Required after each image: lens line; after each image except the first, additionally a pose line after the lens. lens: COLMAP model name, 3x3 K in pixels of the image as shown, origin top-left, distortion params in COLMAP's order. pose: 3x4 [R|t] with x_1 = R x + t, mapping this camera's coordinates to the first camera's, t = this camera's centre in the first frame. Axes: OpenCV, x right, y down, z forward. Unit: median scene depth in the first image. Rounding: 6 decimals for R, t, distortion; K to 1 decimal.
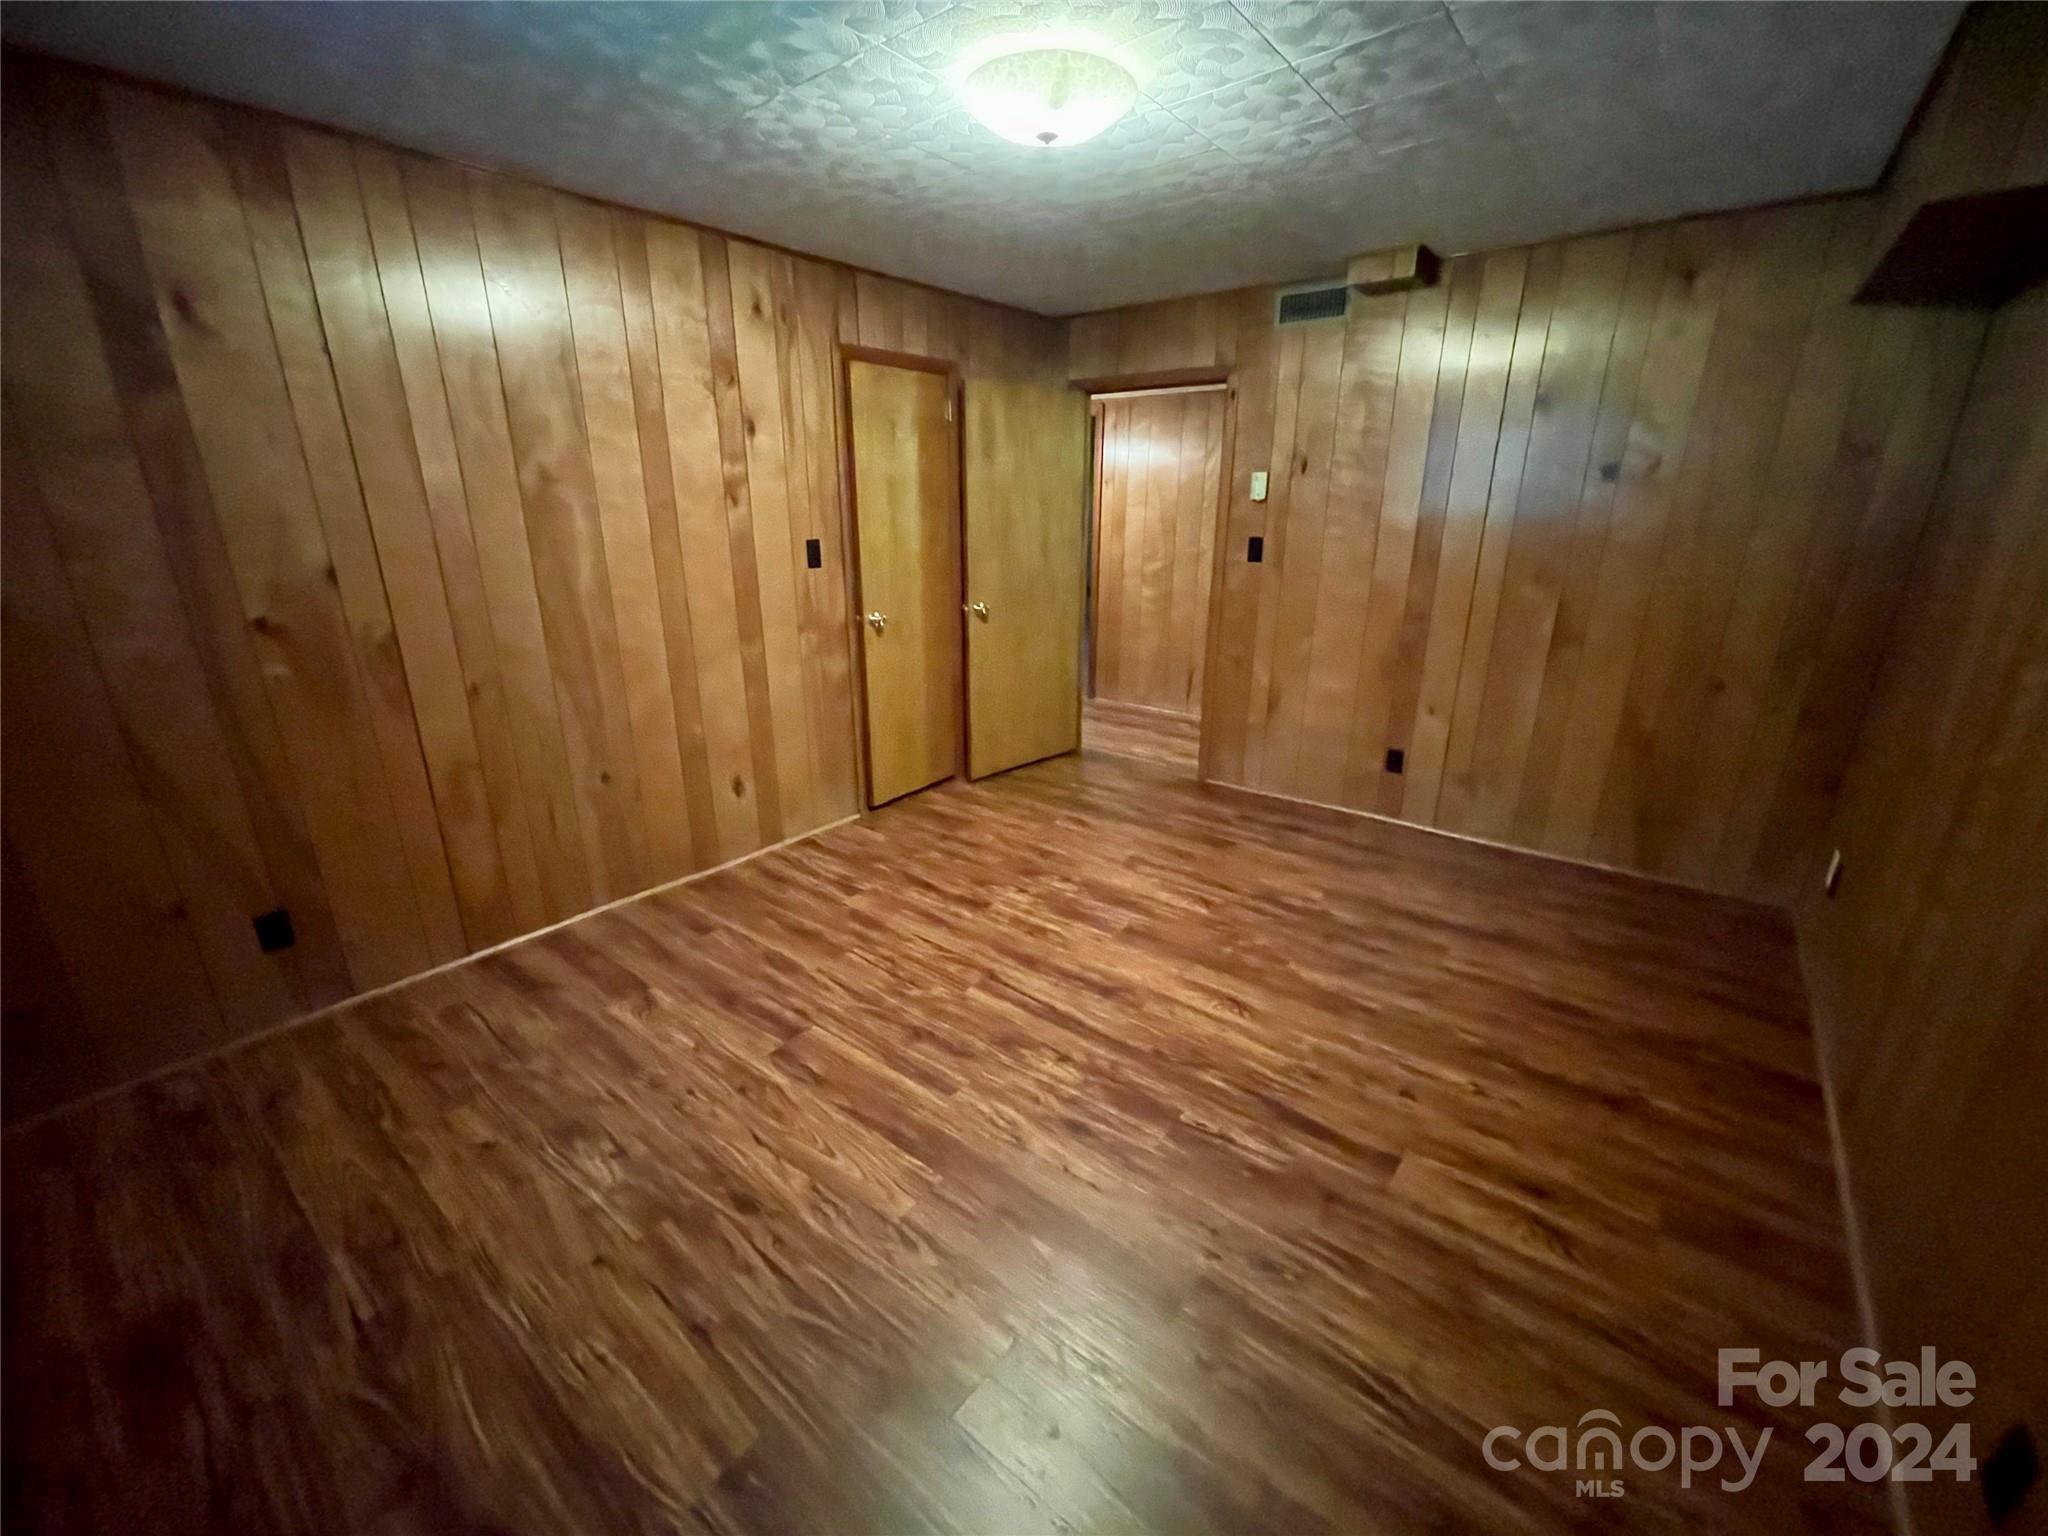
lens RADIAL K [[831.1, 0, 1025.4], [0, 831.1, 765.2], [0, 0, 1]] dist [-0.000596, 0.001659]
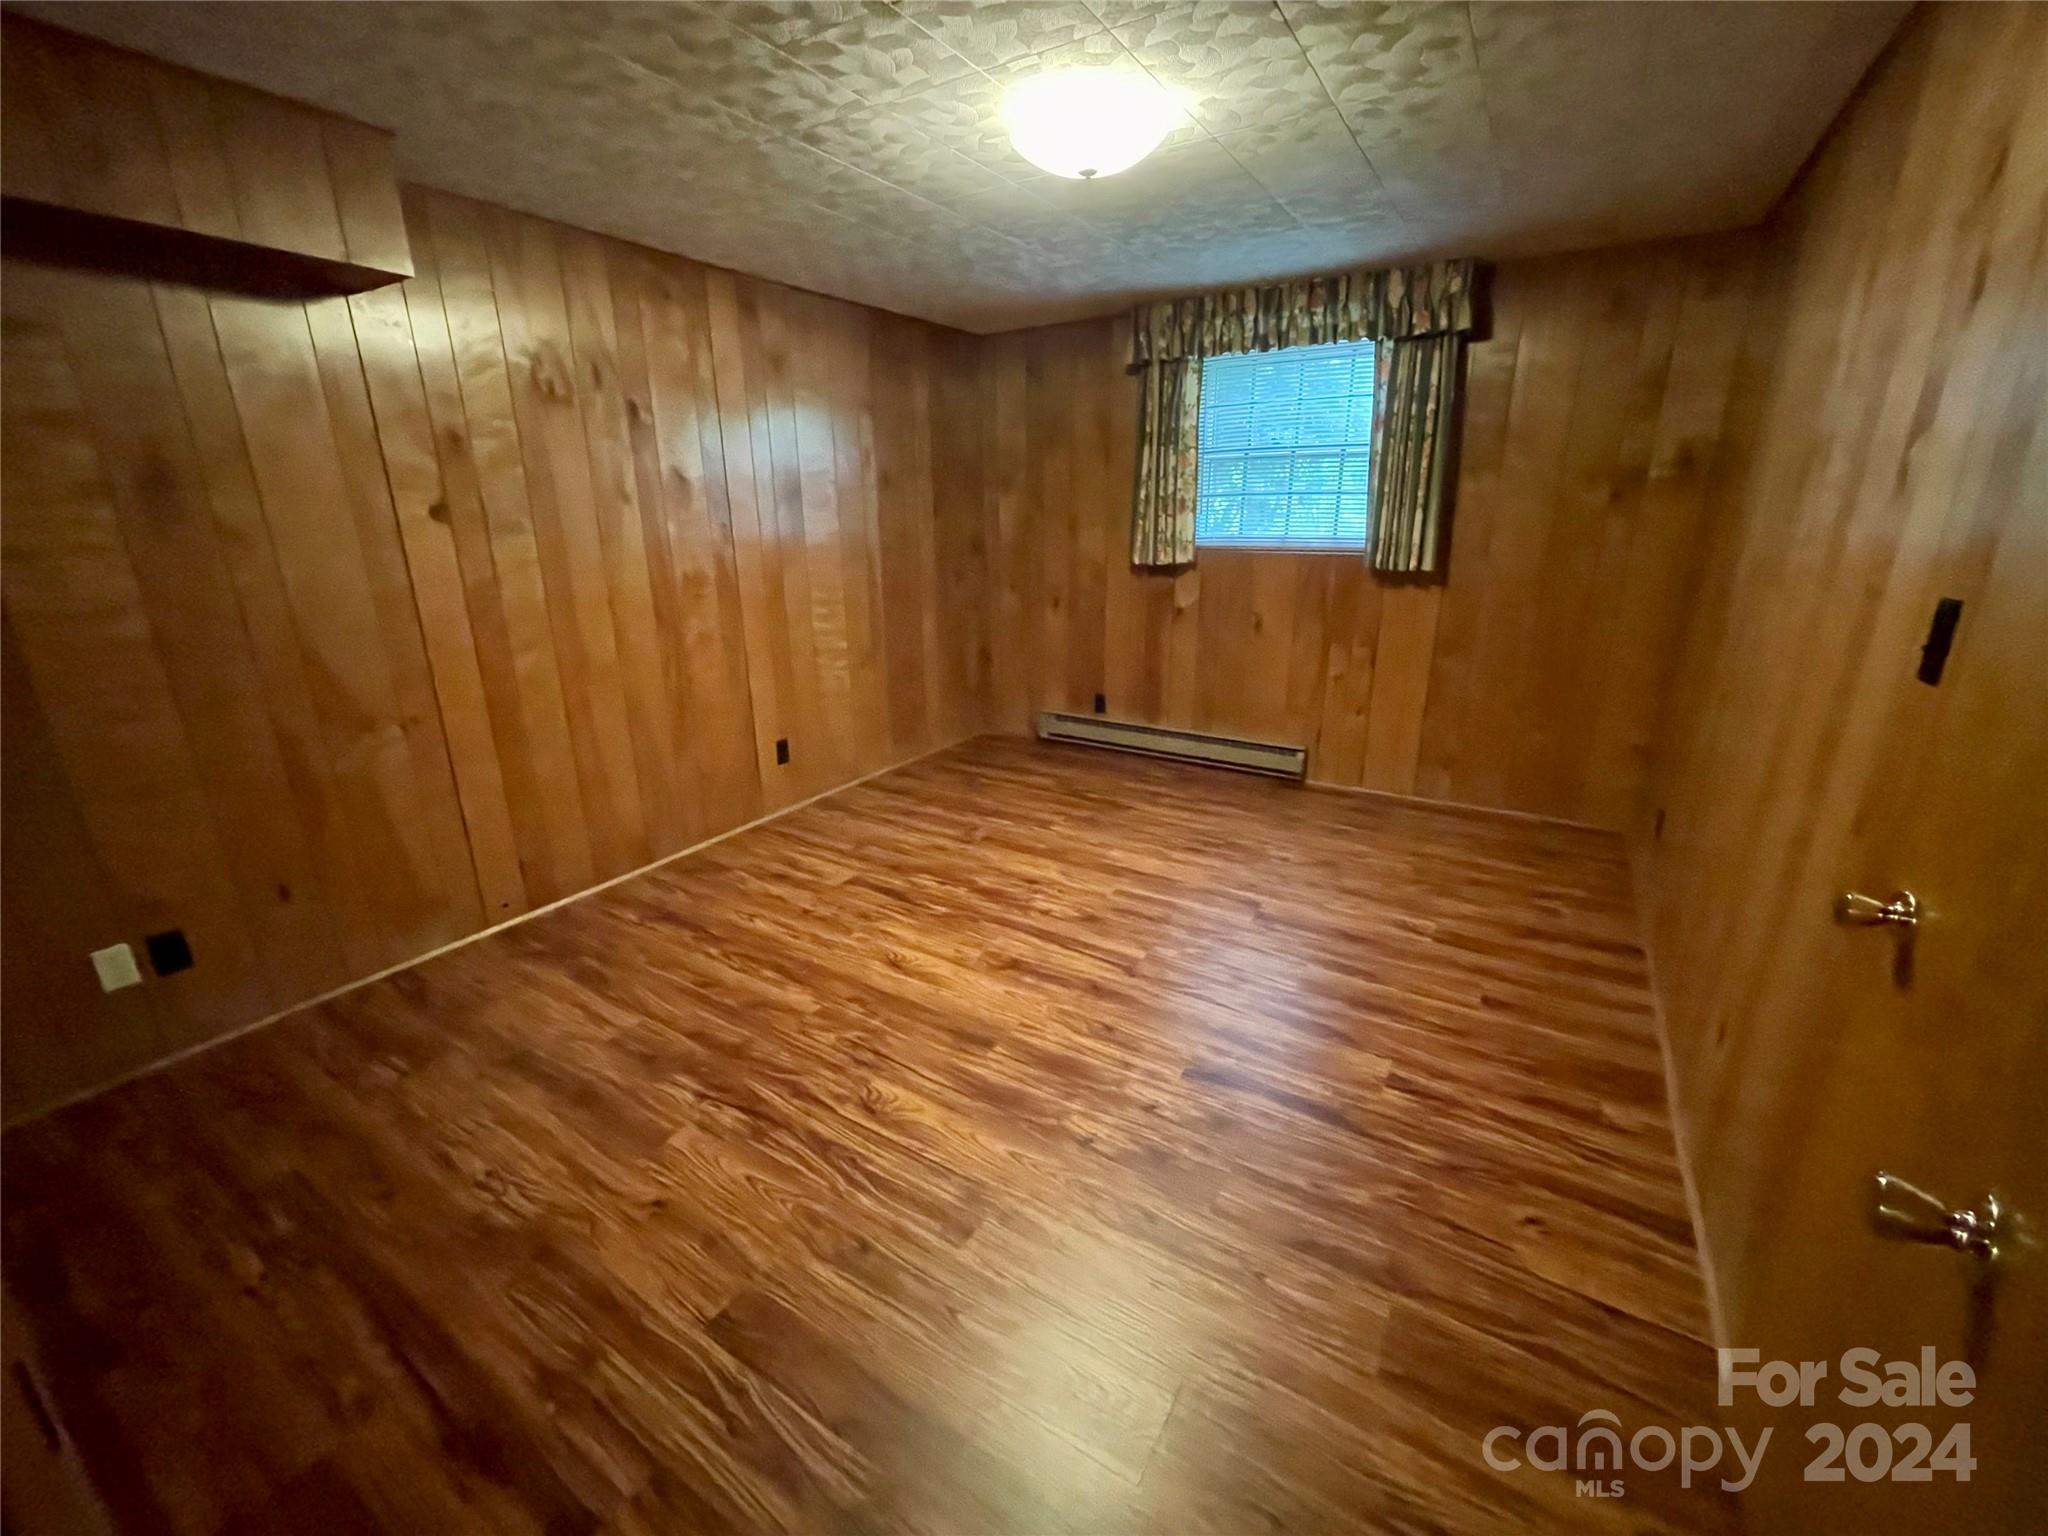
lens RADIAL K [[831.1, 0, 1020.0], [0, 831.1, 759.8], [0, 0, 1]] dist [-0.000596, 0.001659]
pose [[-0.994058, 0.045416, -0.098928, 0.187538], [-0.019307, 0.820840, 0.570832, -0.553348], [0.107130, 0.569350, -0.815085, 1.747795]]
